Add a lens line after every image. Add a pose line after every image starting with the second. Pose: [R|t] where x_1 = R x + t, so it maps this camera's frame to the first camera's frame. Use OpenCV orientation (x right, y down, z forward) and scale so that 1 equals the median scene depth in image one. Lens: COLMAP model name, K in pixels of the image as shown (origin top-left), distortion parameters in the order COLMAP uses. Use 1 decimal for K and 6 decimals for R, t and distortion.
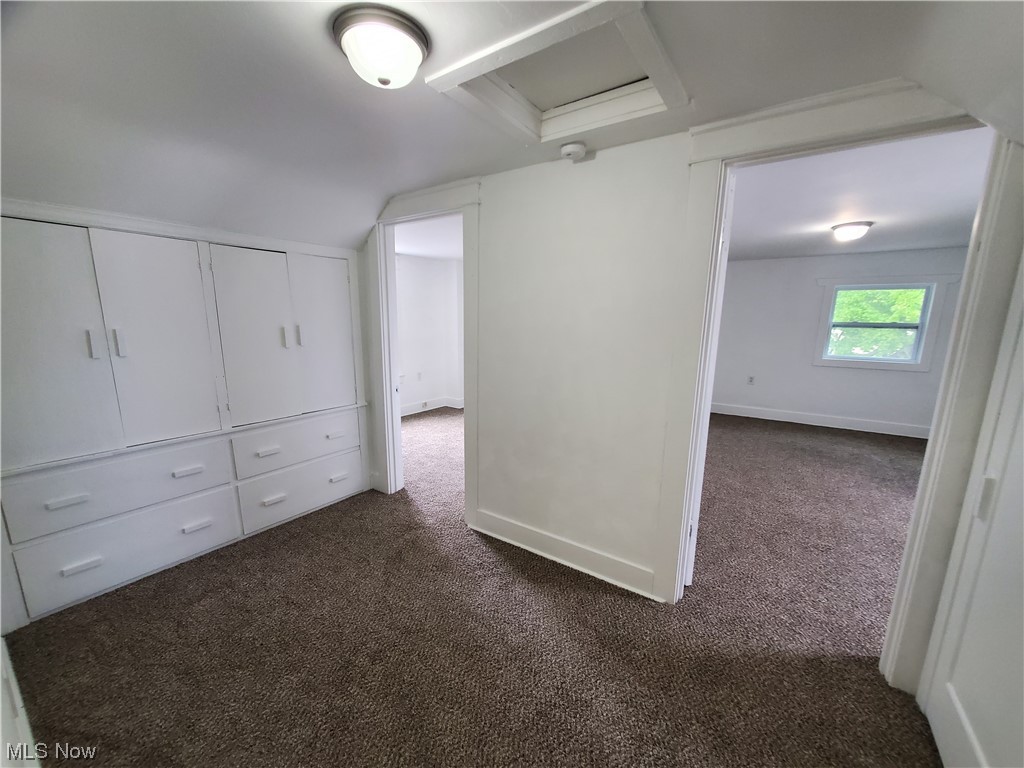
lens RADIAL K [[406.1, 0, 516.6], [0, 406.1, 385.6], [0, 0, 1]] dist [0.002863, -0.000552]
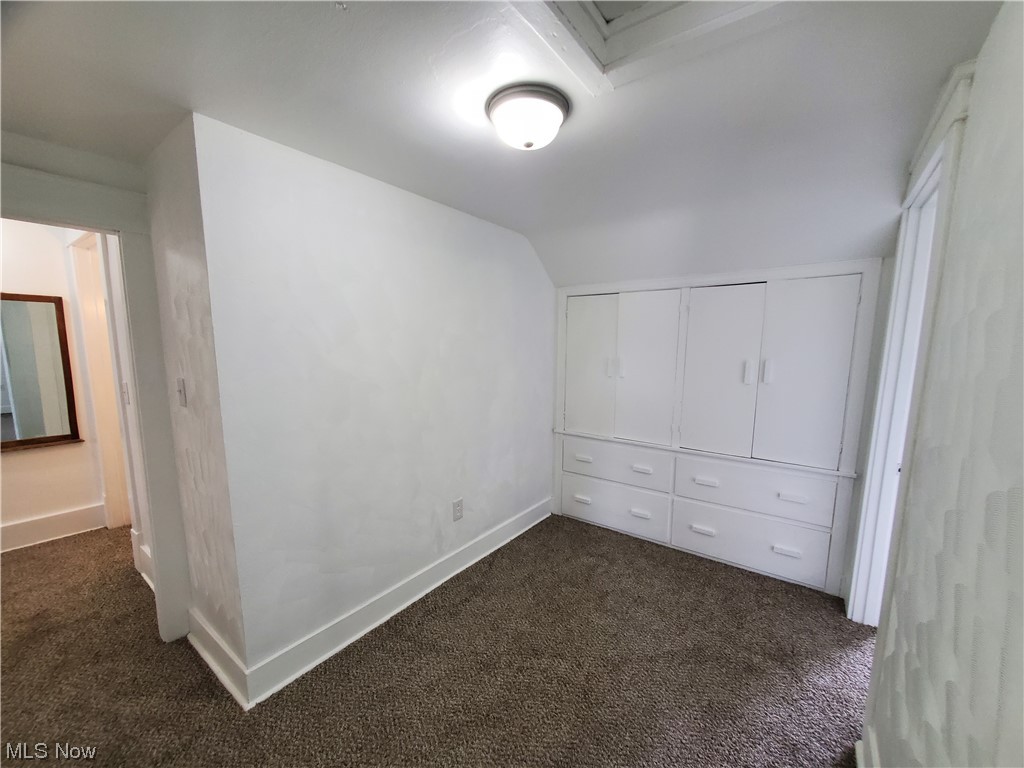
lens RADIAL K [[406.1, 0, 516.3], [0, 406.1, 391.6], [0, 0, 1]] dist [0.002863, -0.000552]
pose [[-0.029163, 0.111779, -0.993305, 0.418292], [-0.170807, 0.978555, 0.115134, -0.101979], [0.984873, 0.173021, -0.009445, 0.535845]]
